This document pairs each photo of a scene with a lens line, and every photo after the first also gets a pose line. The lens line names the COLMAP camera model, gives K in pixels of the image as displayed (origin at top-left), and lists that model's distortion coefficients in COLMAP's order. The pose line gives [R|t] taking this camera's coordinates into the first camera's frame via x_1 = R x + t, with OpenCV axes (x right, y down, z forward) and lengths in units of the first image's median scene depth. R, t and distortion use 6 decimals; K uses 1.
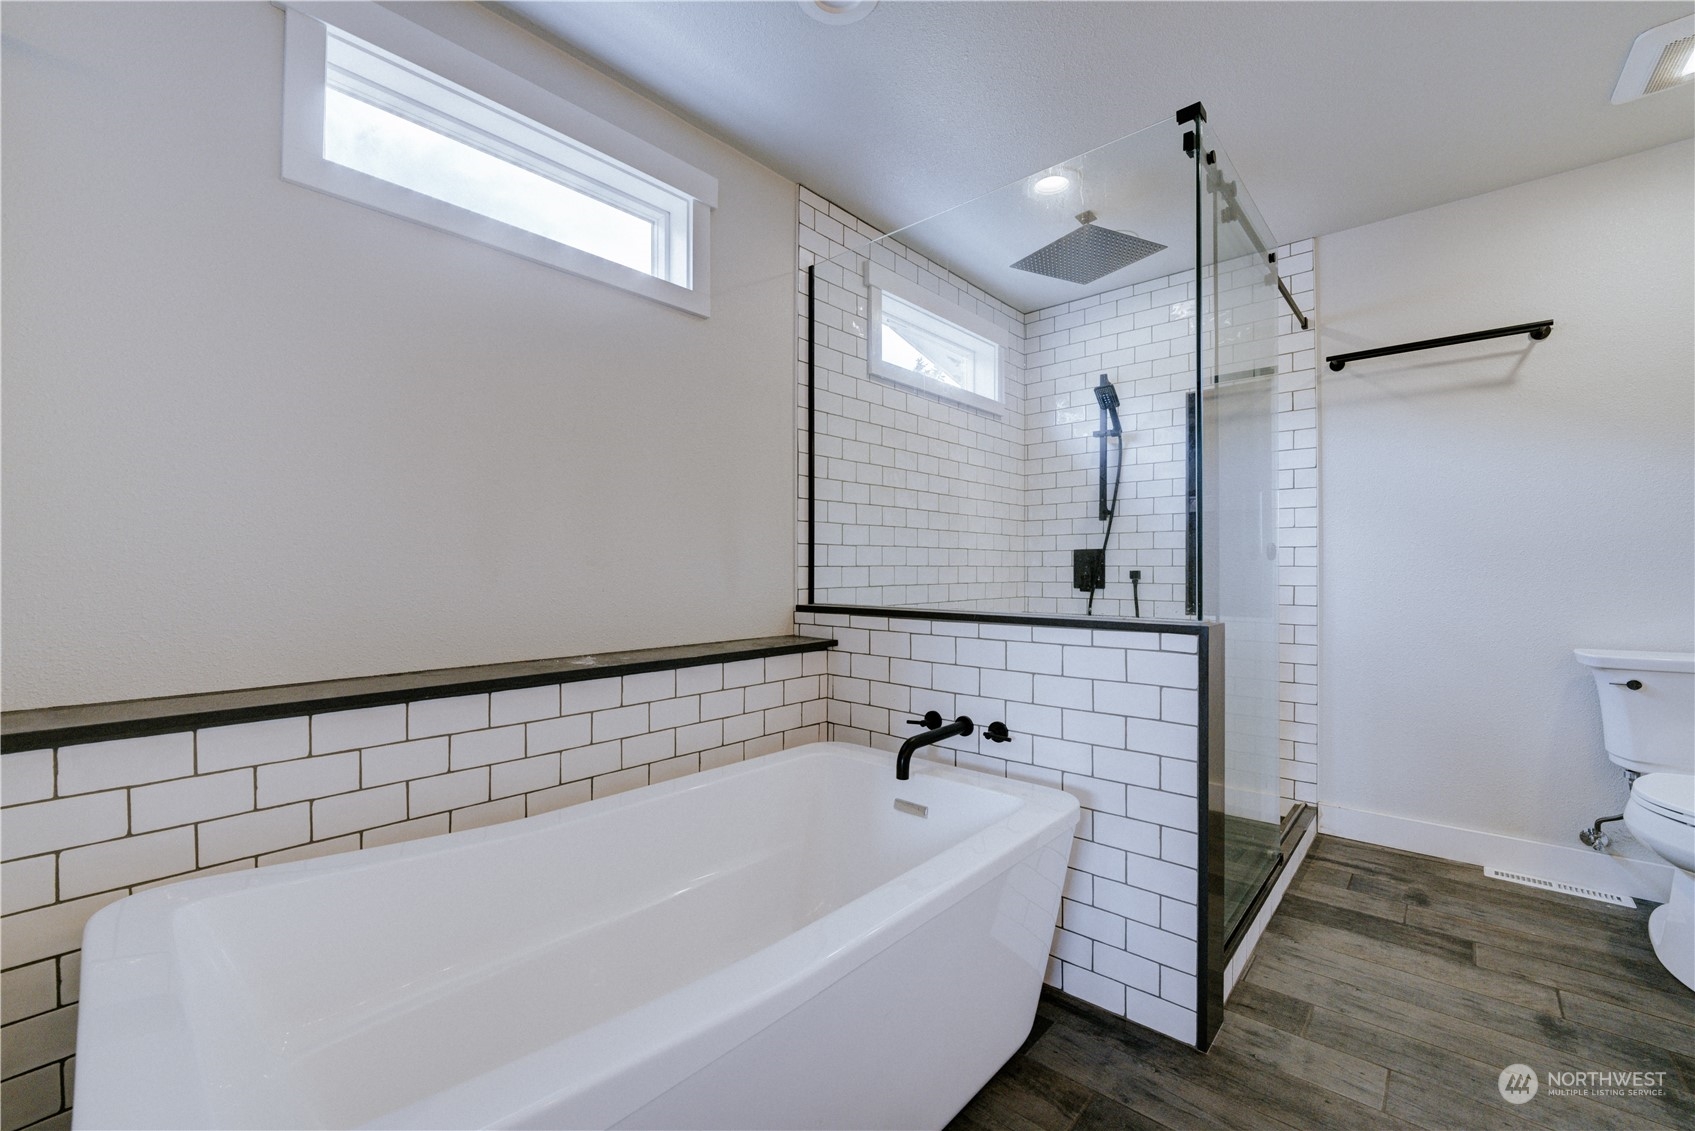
lens RADIAL K [[690.1, 0, 842.5], [0, 690.1, 569.1], [0, 0, 1]] dist [-0.007977, -0.000587]
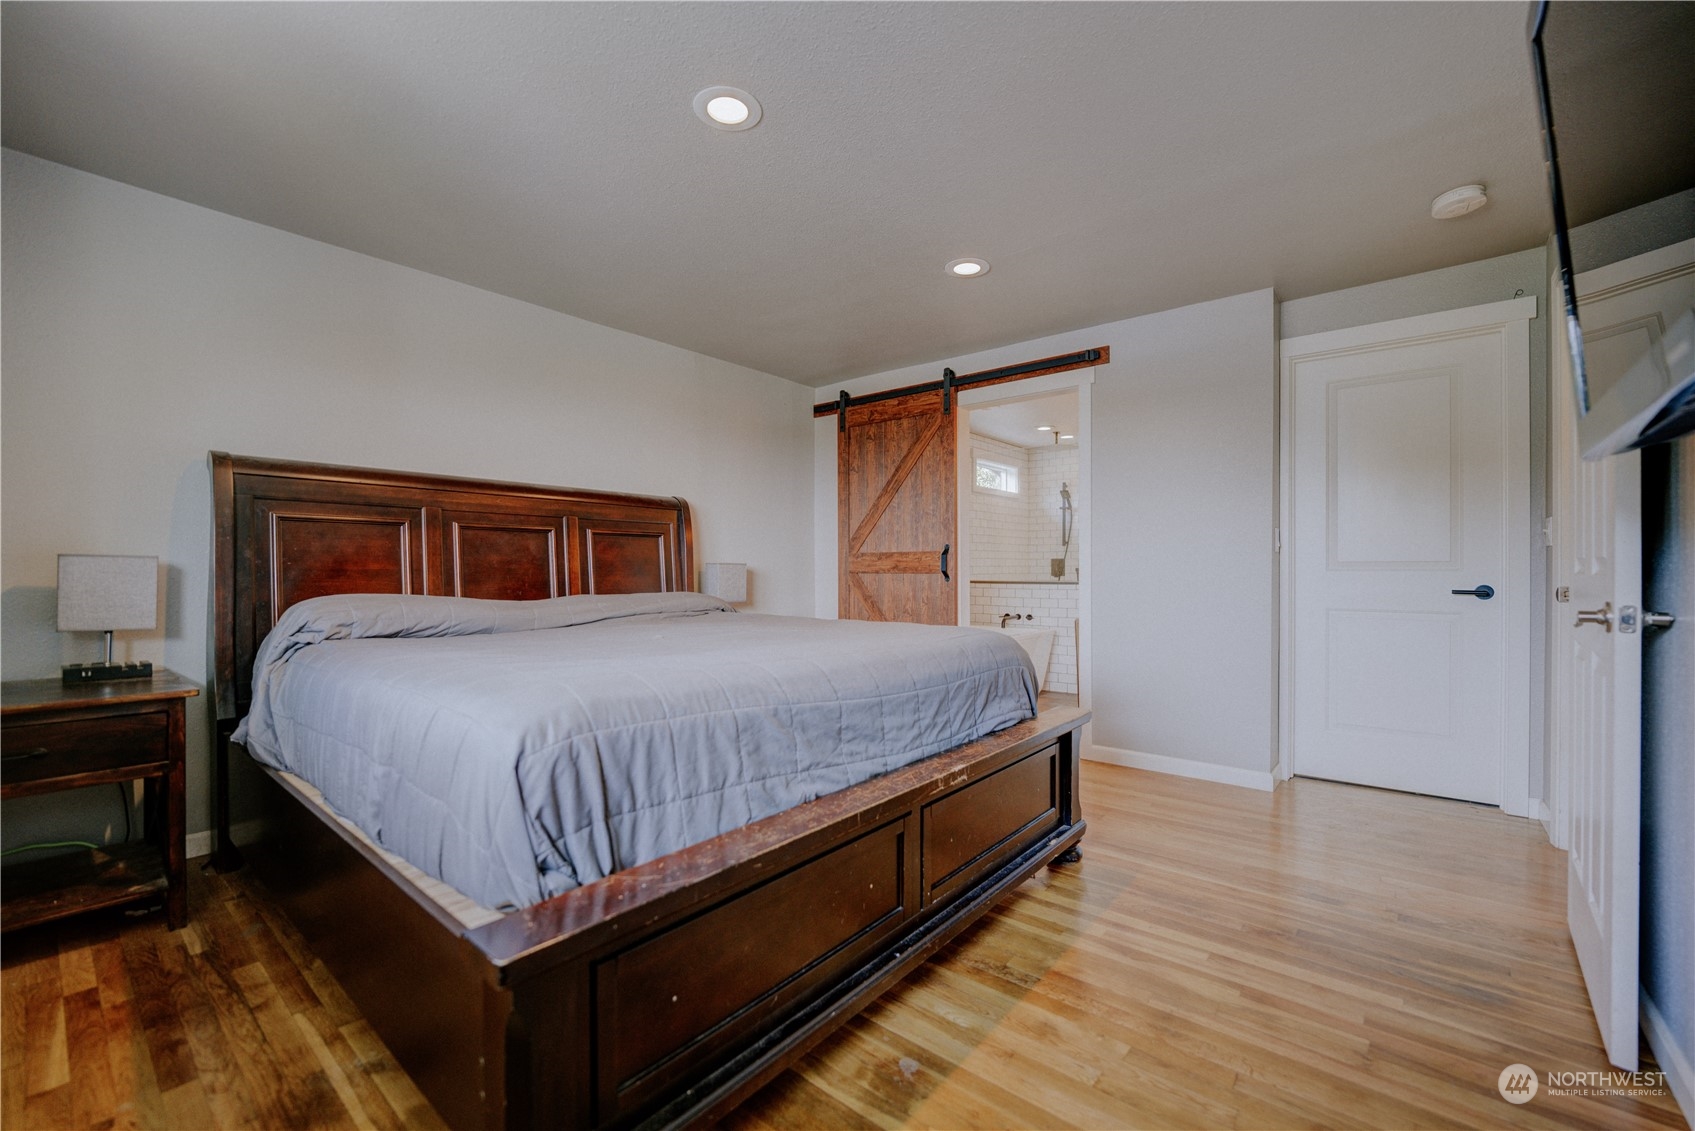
lens RADIAL K [[690.1, 0, 843.7], [0, 690.1, 574.3], [0, 0, 1]] dist [-0.007977, -0.000587]
pose [[0.999264, -0.001046, 0.038337, -0.458346], [0.000849, 0.999986, 0.005166, 0.010774], [-0.038342, -0.005130, 0.999252, -1.311447]]
